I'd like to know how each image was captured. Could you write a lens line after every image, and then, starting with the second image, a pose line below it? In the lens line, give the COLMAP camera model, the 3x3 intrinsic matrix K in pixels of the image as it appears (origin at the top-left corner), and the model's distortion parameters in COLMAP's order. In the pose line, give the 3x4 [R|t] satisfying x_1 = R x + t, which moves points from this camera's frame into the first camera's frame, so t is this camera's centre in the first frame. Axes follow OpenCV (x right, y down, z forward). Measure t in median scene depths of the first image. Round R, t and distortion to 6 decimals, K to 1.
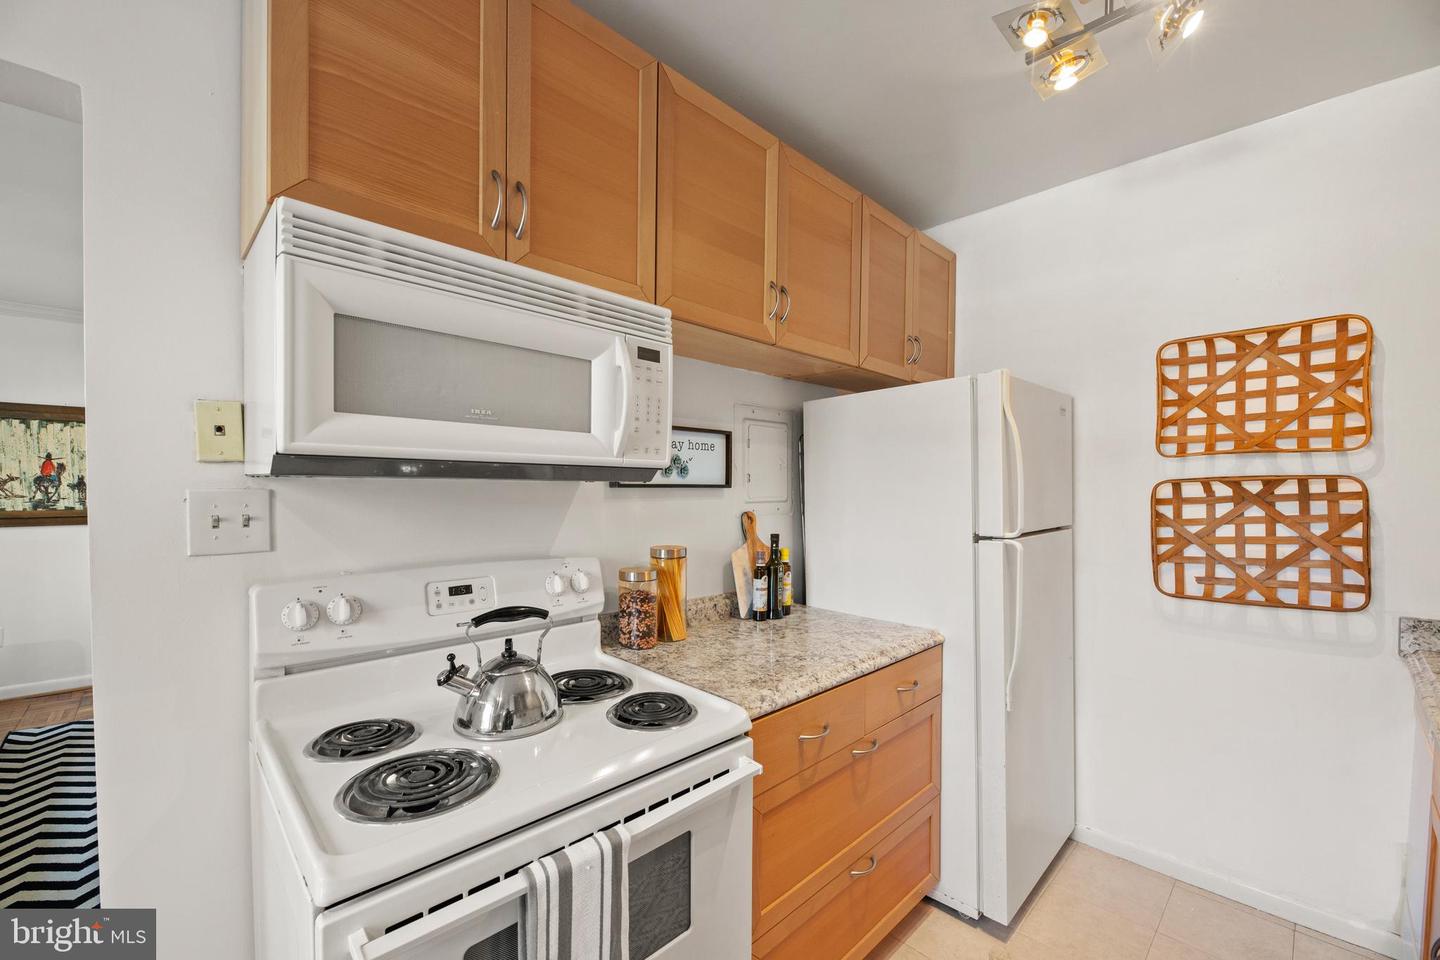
lens RADIAL K [[577.2, 0, 718.8], [0, 577.2, 497.9], [0, 0, 1]] dist [-0.002641, -0.002923]
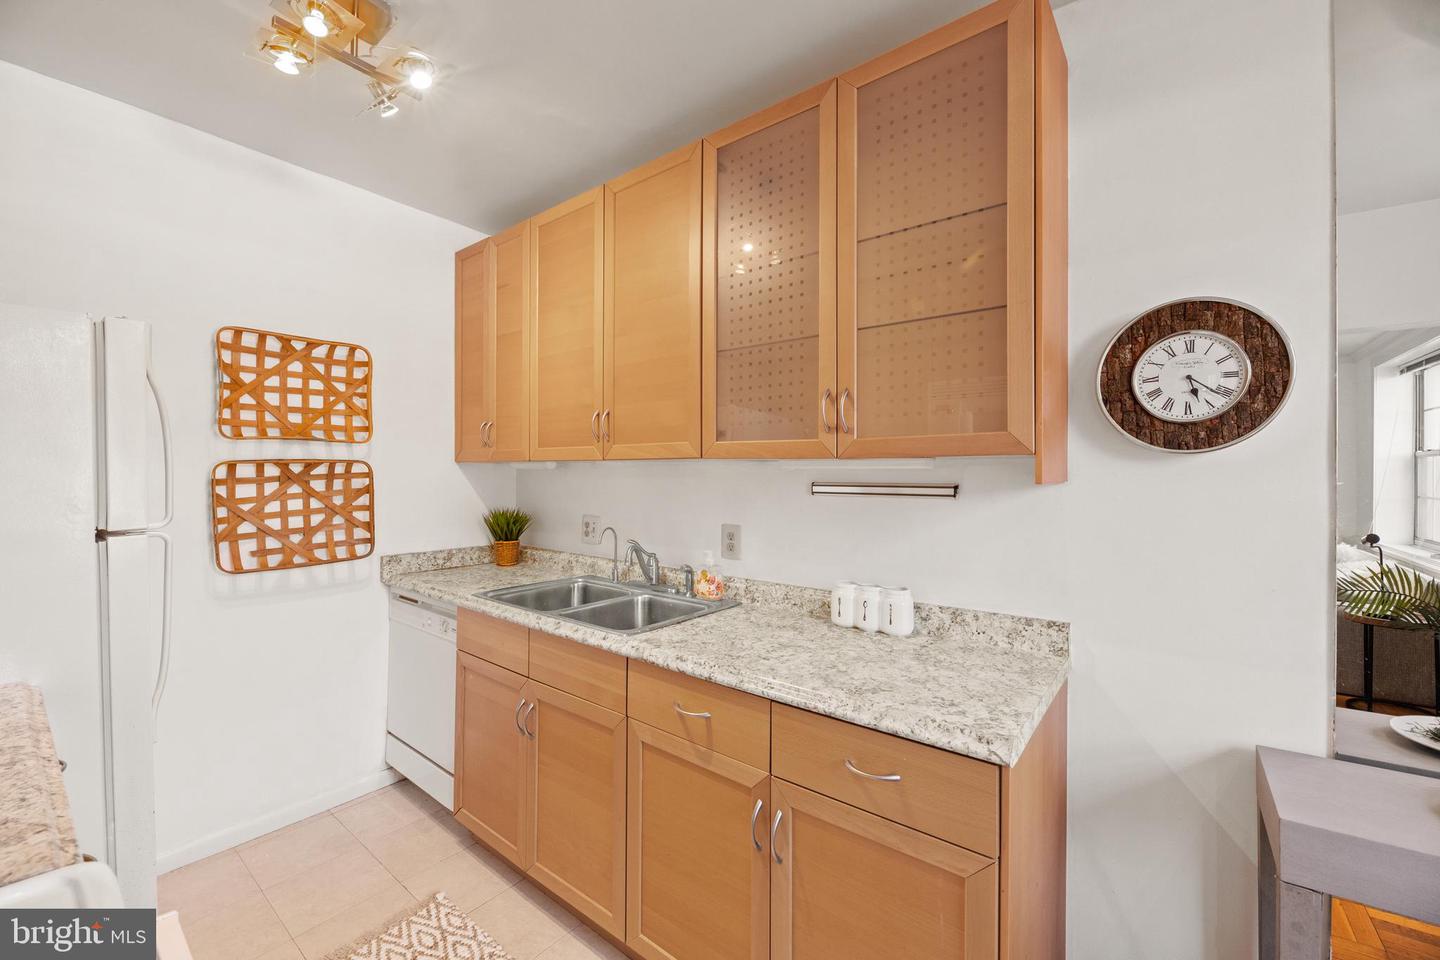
lens RADIAL K [[577.2, 0, 710.2], [0, 577.2, 471.8], [0, 0, 1]] dist [-0.002641, -0.002923]
pose [[-0.137285, 0.000467, 0.990531, -0.370876], [0.008523, 0.999963, 0.000710, -0.005193], [-0.990495, 0.008539, -0.137284, 0.308850]]
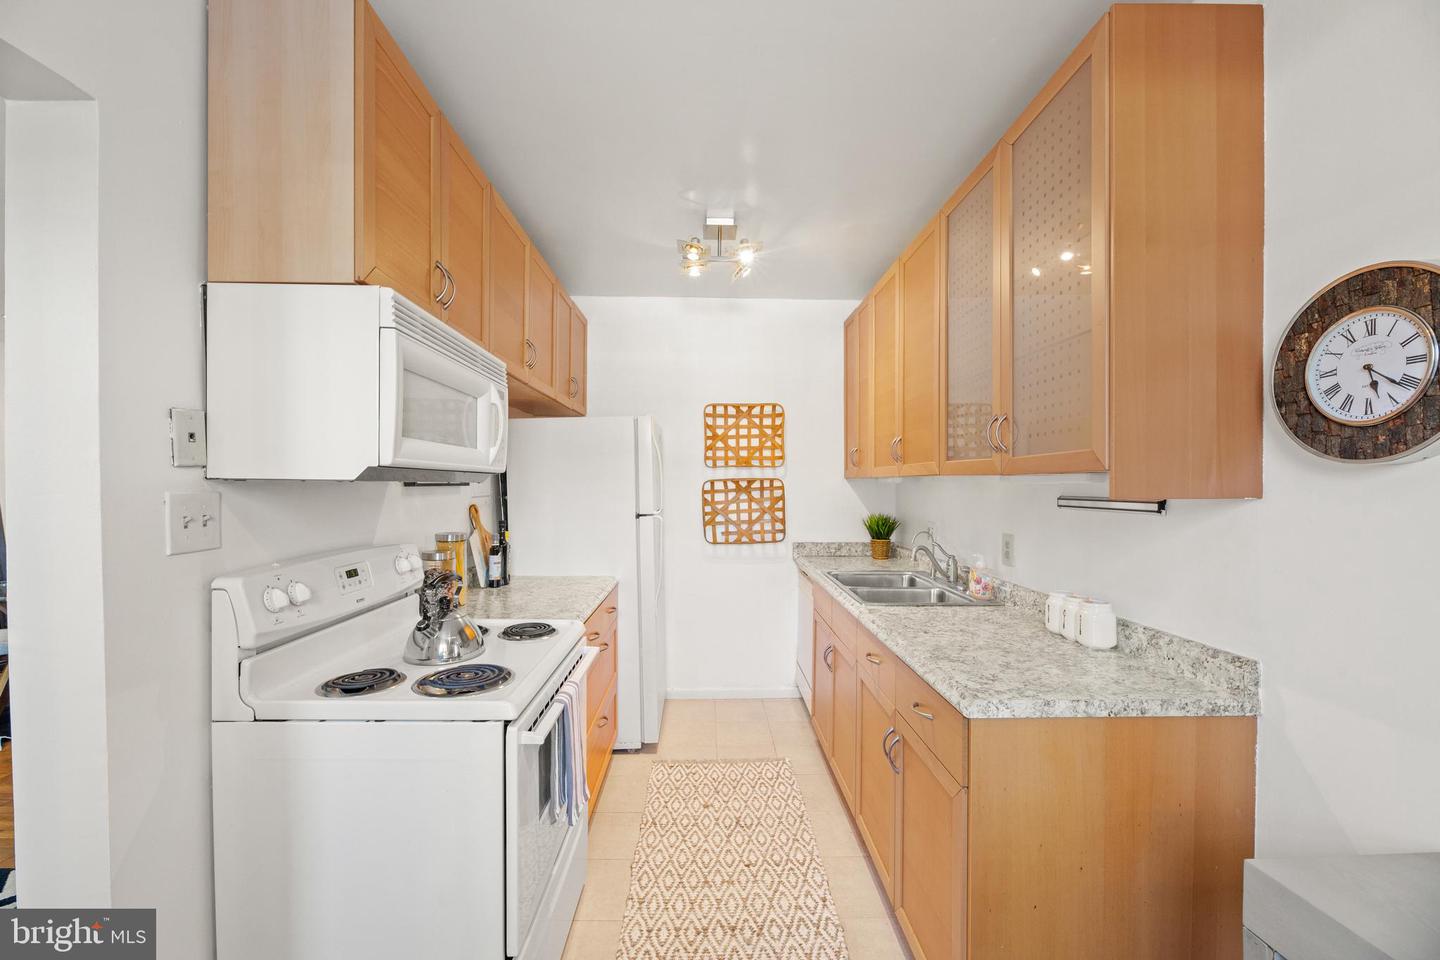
lens RADIAL K [[577.2, 0, 718.5], [0, 577.2, 490.0], [0, 0, 1]] dist [-0.002641, -0.002923]
pose [[0.673619, -0.010552, 0.739003, -0.581722], [0.011819, 0.999924, 0.003504, -0.006181], [-0.738984, 0.006374, 0.673693, -0.264733]]
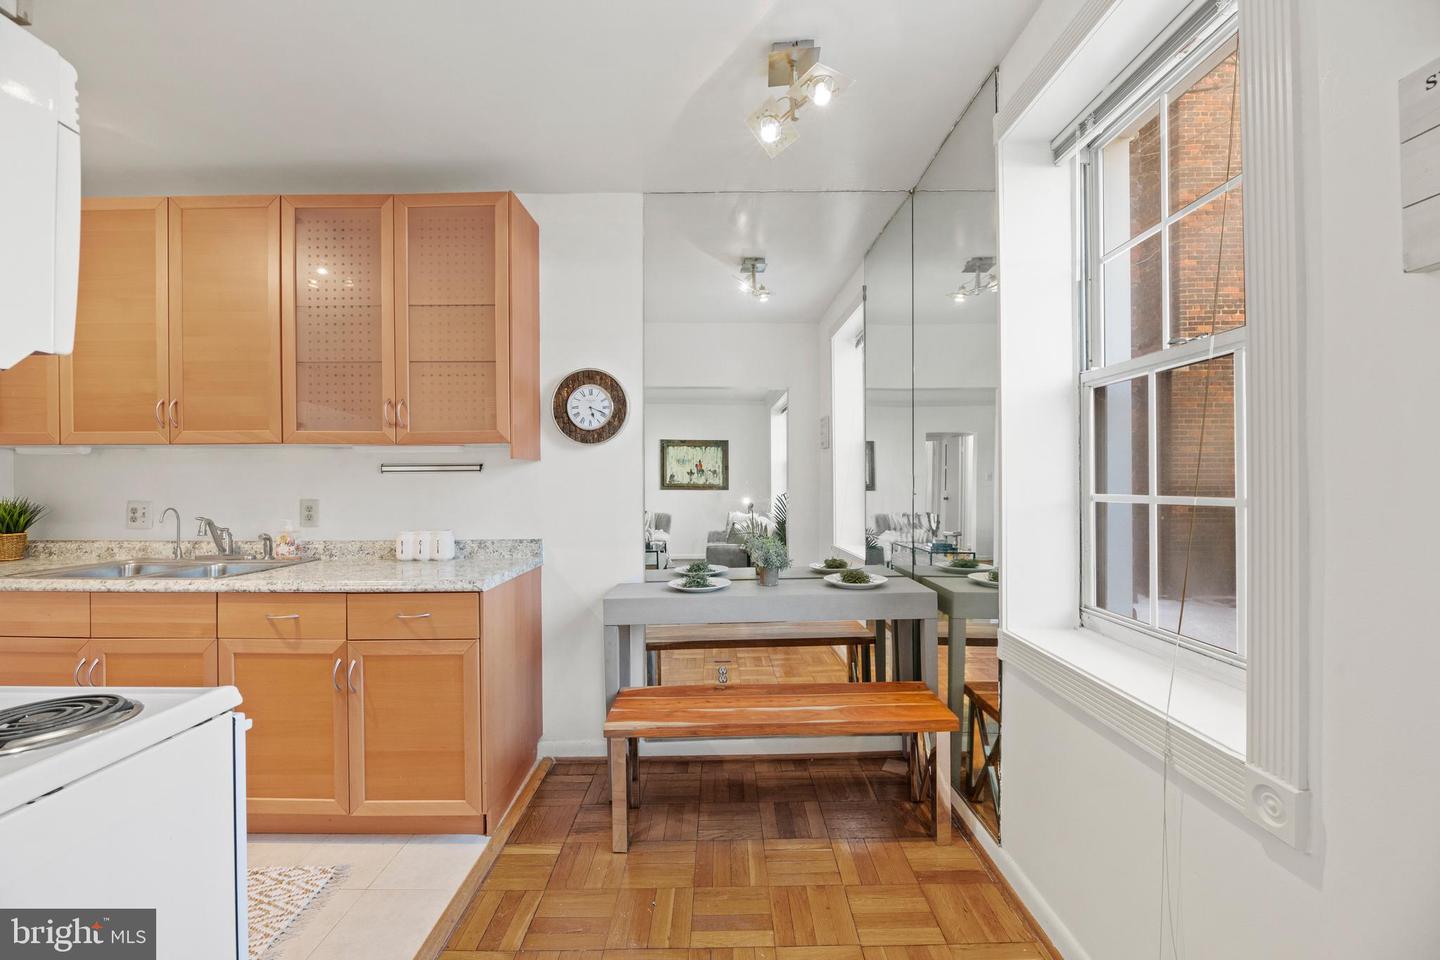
lens RADIAL K [[577.2, 0, 716.4], [0, 577.2, 482.8], [0, 0, 1]] dist [-0.002641, -0.002923]
pose [[-0.722809, -0.000999, 0.691047, -0.945916], [0.012944, 0.999804, 0.014984, 0.051326], [-0.690927, 0.019776, -0.722654, 0.442622]]
